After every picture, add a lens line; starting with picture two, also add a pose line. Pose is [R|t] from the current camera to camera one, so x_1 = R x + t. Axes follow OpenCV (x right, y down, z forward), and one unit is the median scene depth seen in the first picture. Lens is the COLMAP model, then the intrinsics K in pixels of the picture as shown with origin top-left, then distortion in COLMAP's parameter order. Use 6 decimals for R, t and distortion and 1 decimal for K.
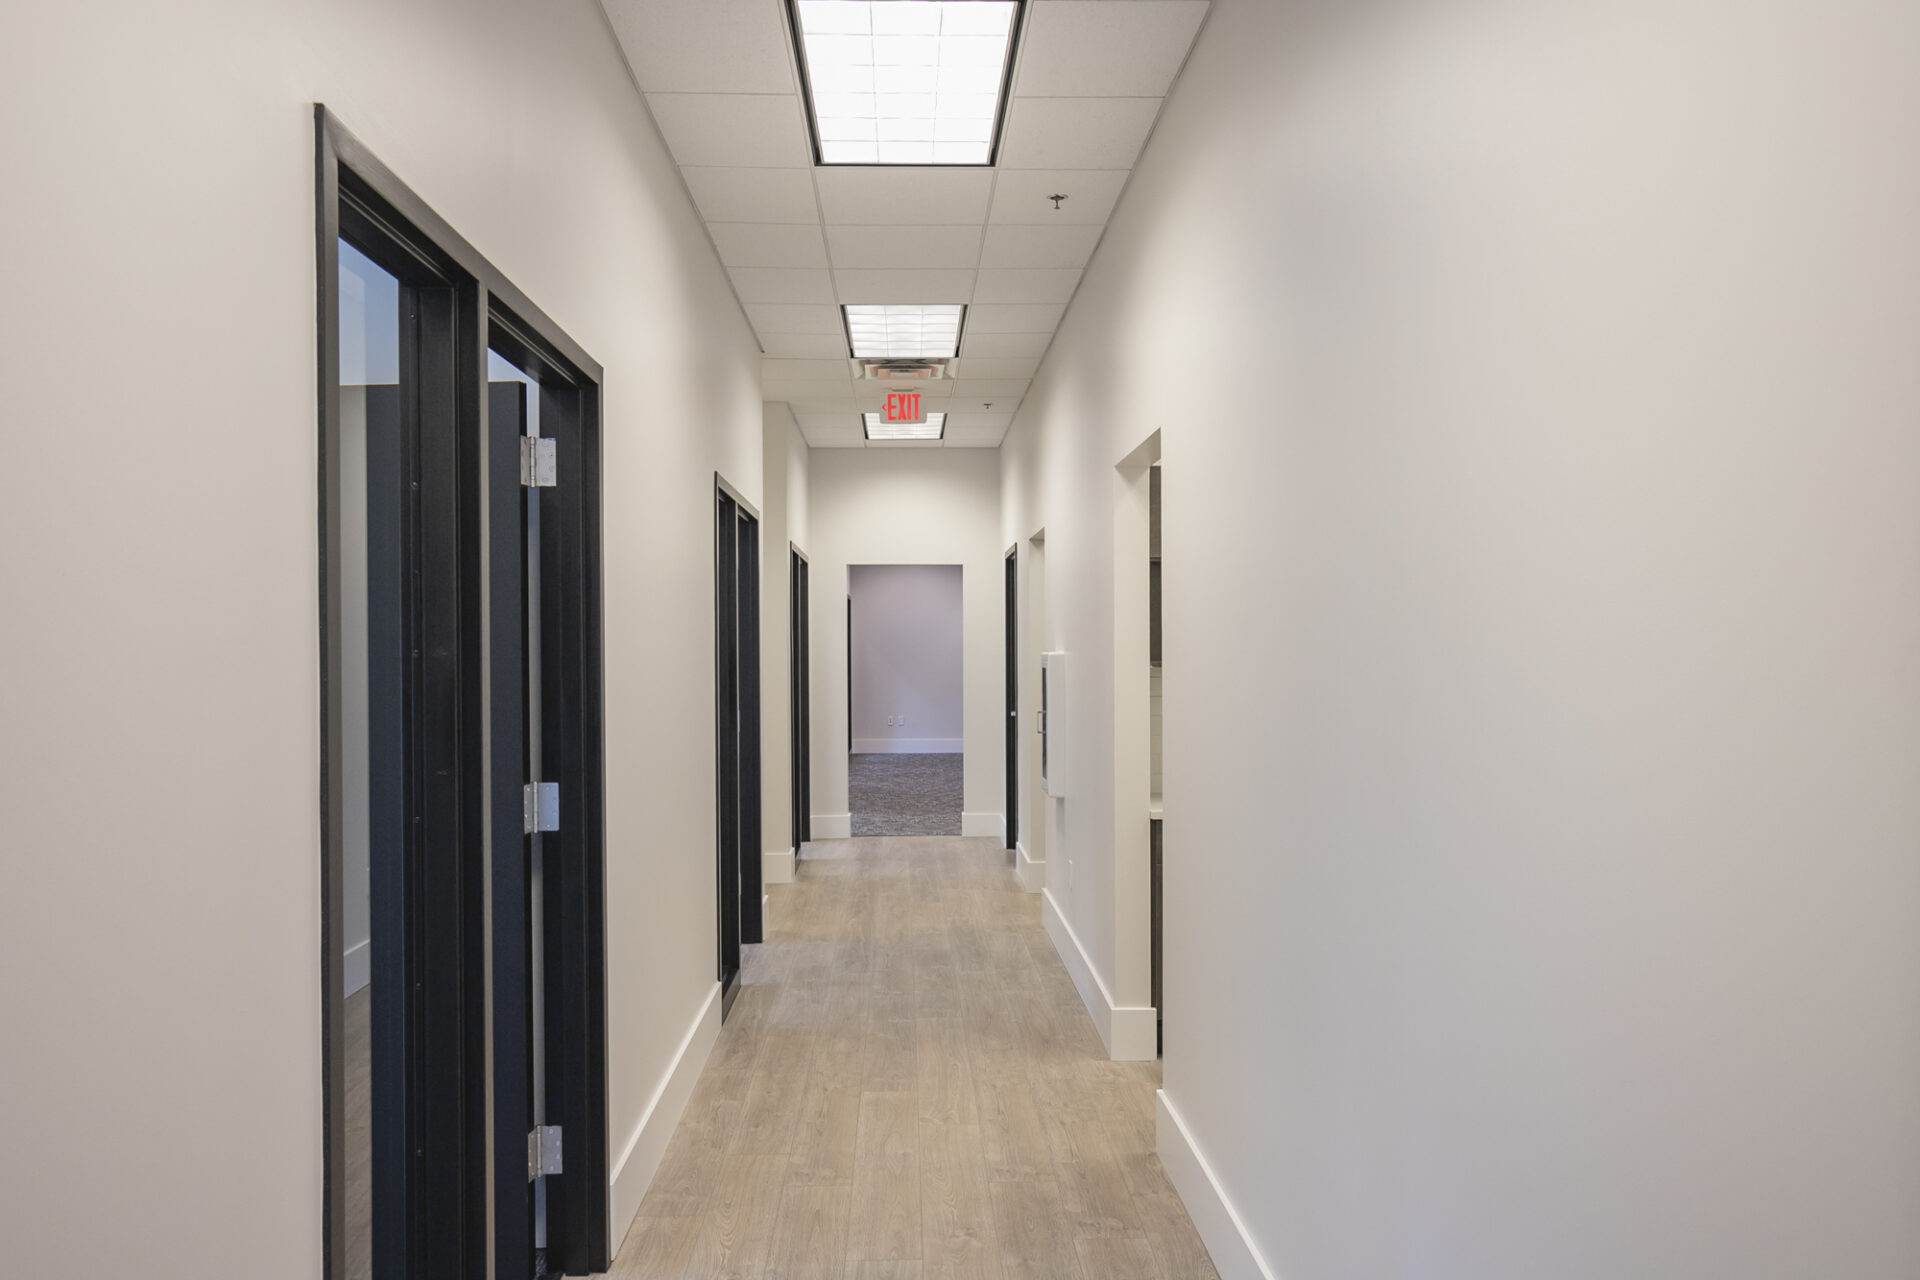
lens RADIAL K [[1497.0, 0, 958.4], [0, 1497.0, 639.2], [0, 0, 1]] dist [-0.005490, -0.000546]
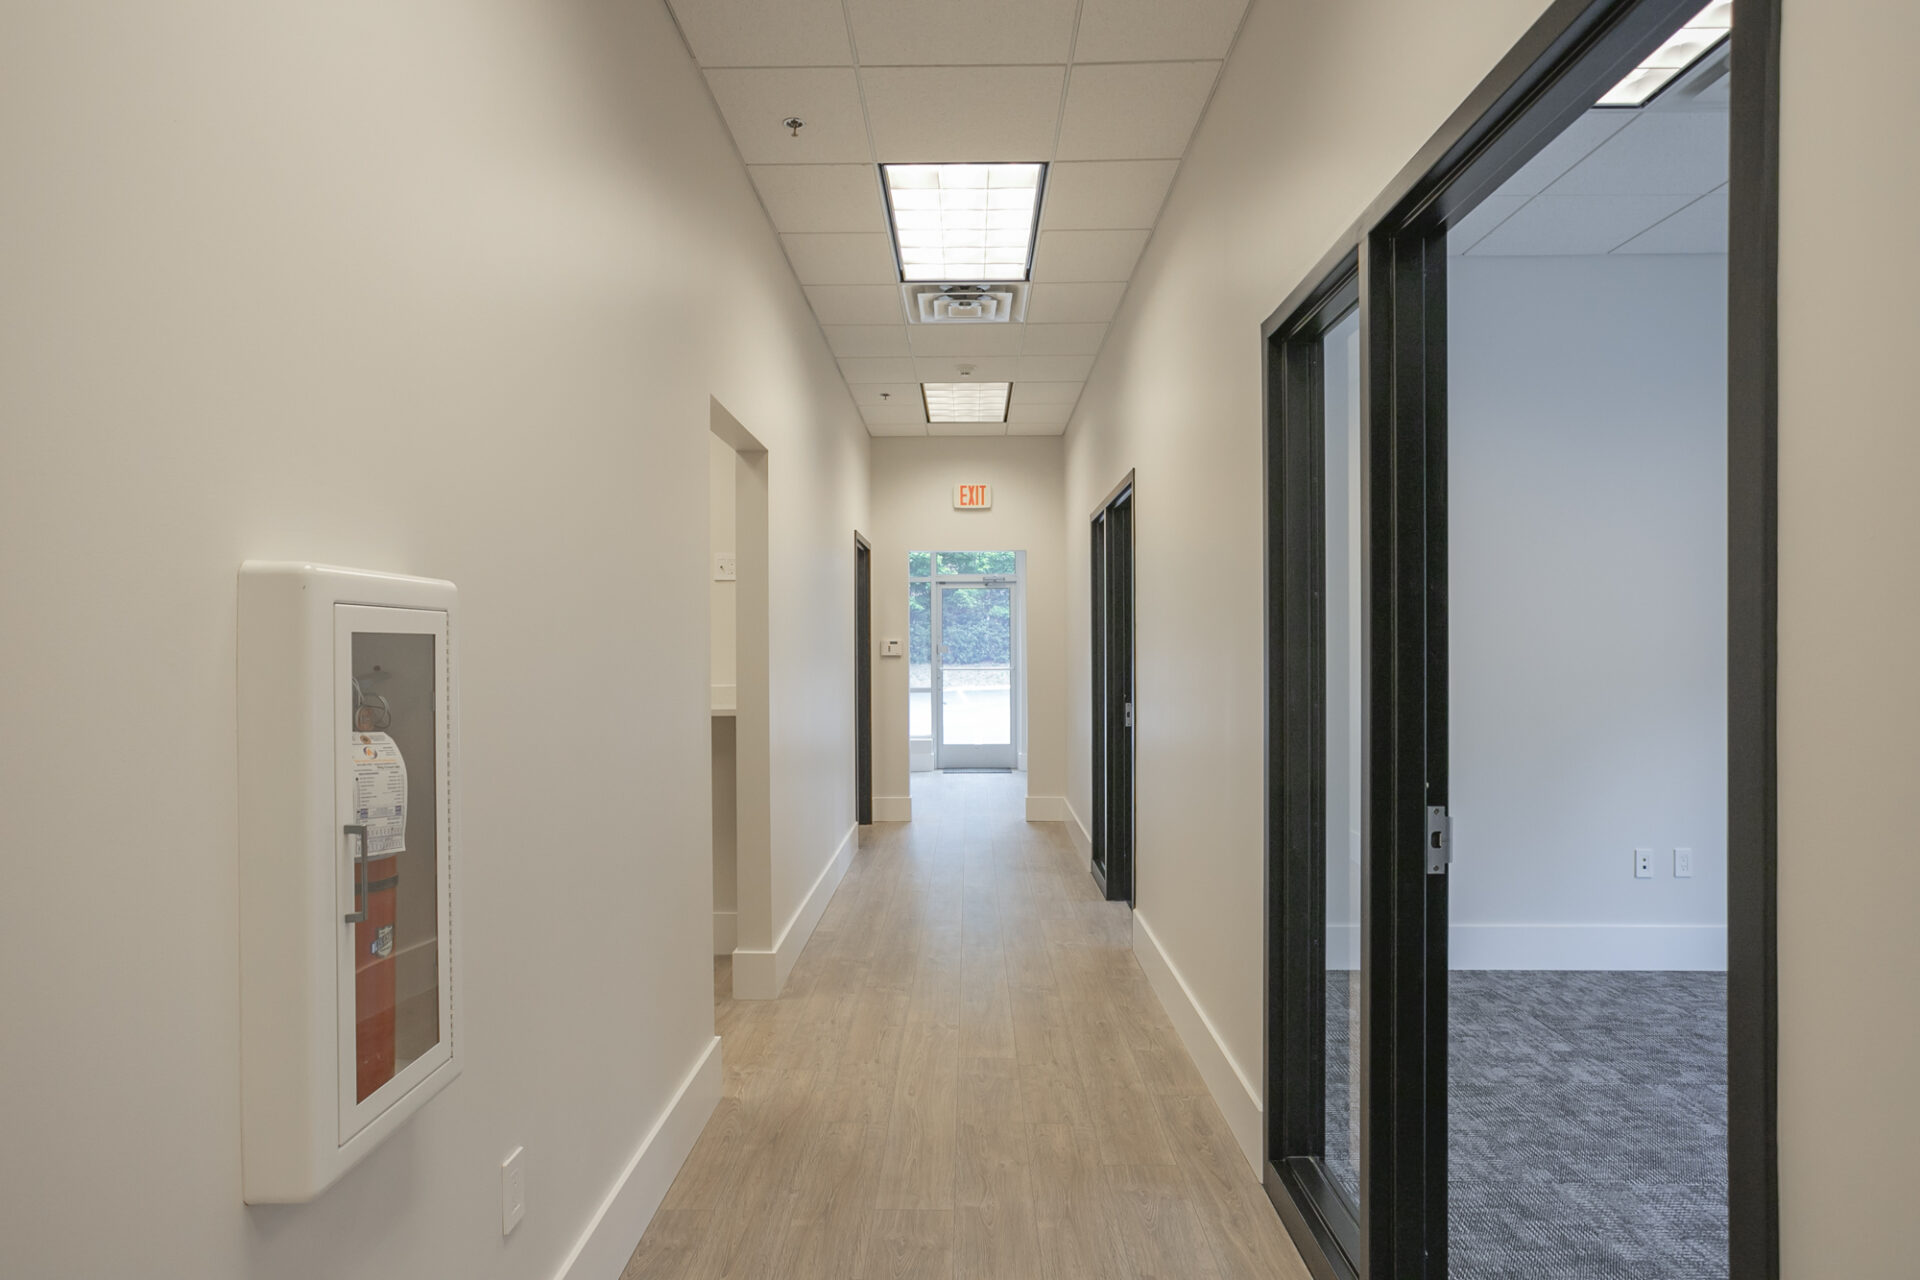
lens RADIAL K [[1008.6, 0, 956.4], [0, 1008.6, 642.6], [0, 0, 1]] dist [0.000997, 0.000141]
pose [[-0.998664, 0.014932, 0.049467, -0.062403], [0.014512, 0.999856, -0.008834, 0.038913], [-0.049591, -0.008105, -0.998737, 1.649512]]
